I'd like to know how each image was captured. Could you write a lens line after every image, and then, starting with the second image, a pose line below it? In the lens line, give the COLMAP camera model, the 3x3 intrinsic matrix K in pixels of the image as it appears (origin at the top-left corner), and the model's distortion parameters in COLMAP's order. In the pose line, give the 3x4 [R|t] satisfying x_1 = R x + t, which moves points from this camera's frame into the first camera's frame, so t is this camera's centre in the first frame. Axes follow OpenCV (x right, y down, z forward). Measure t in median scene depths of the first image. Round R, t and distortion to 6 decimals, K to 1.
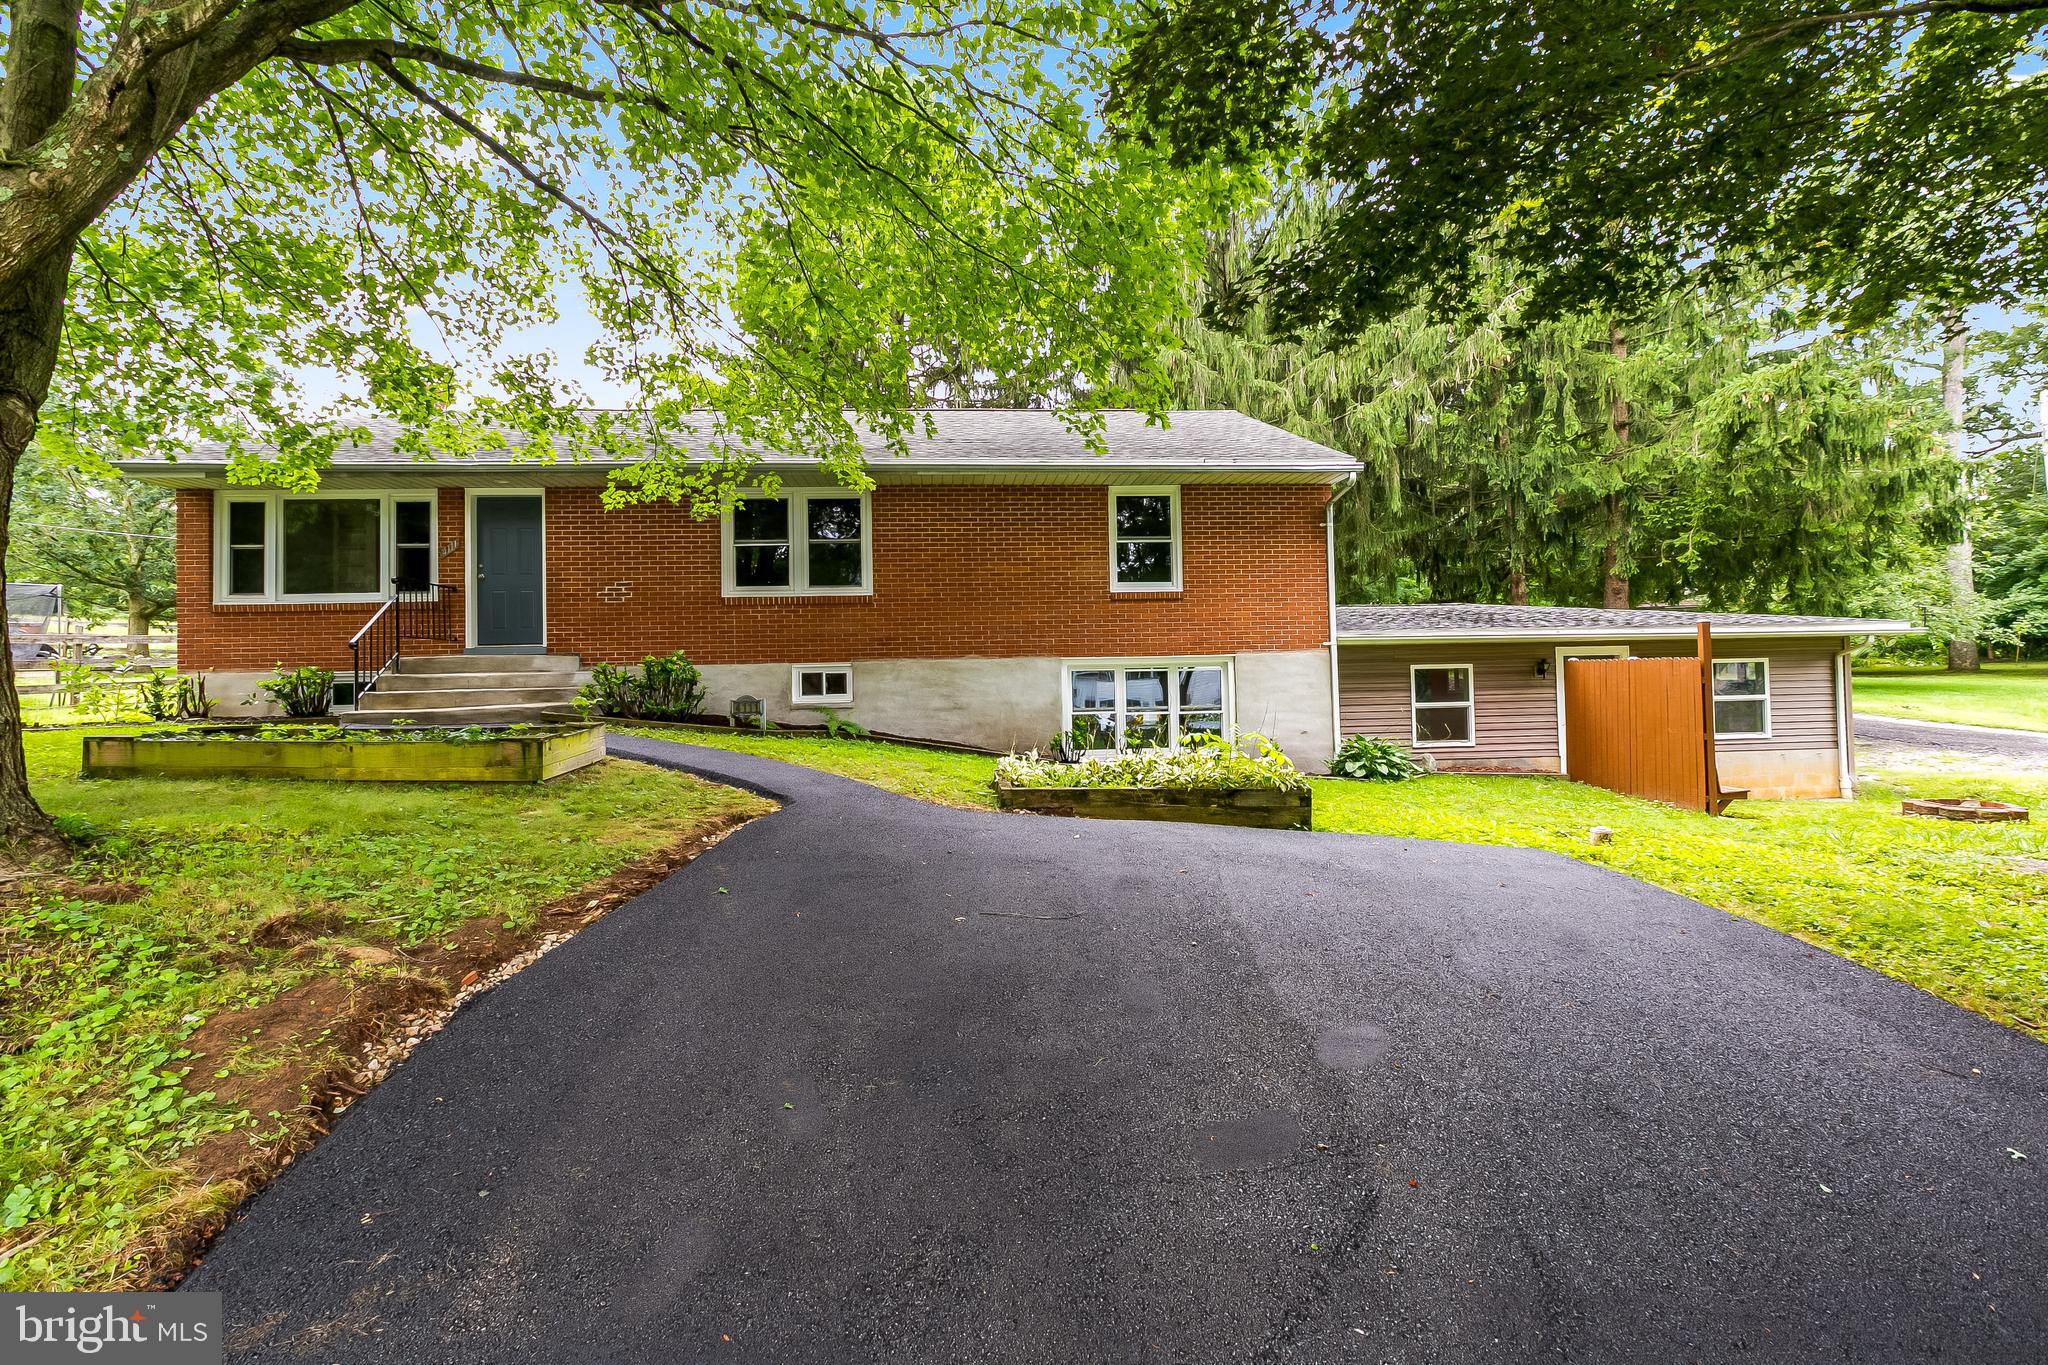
lens RADIAL K [[895.6, 0, 998.9], [0, 895.6, 658.9], [0, 0, 1]] dist [0.000099, 0.000273]
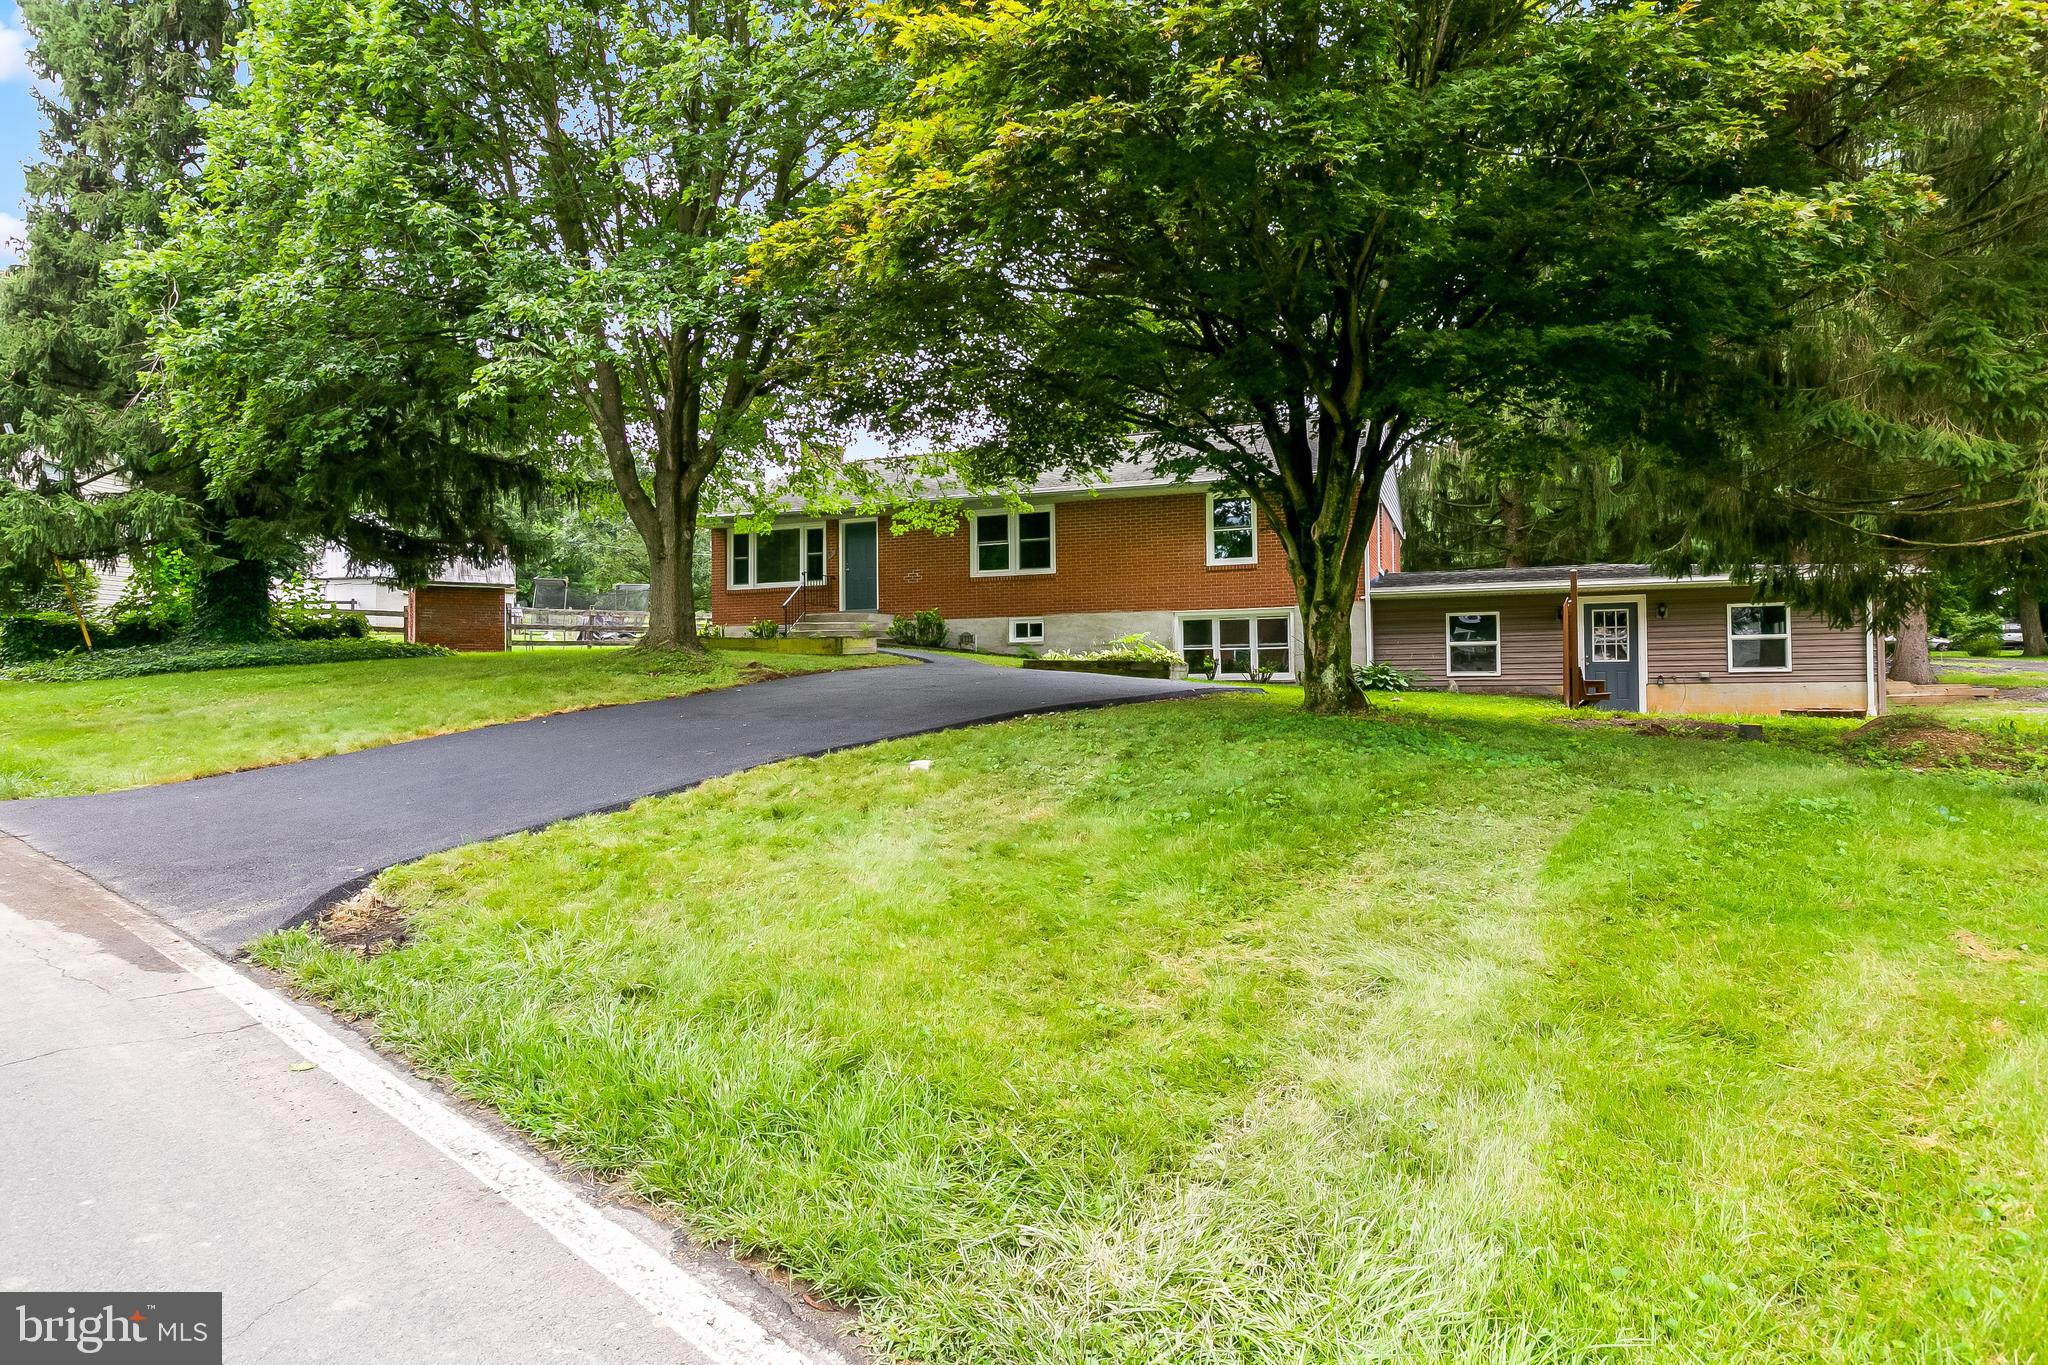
lens RADIAL K [[1146.5, 0, 1024.0], [0, 1146.5, 682.5], [0, 0, 1]] dist [0.001176, 0.000111]
pose [[0.898461, 0.008186, -0.438976, 0.694653], [-0.000994, 0.999862, 0.016611, 0.087402], [0.439052, -0.014488, 0.898345, -0.834915]]
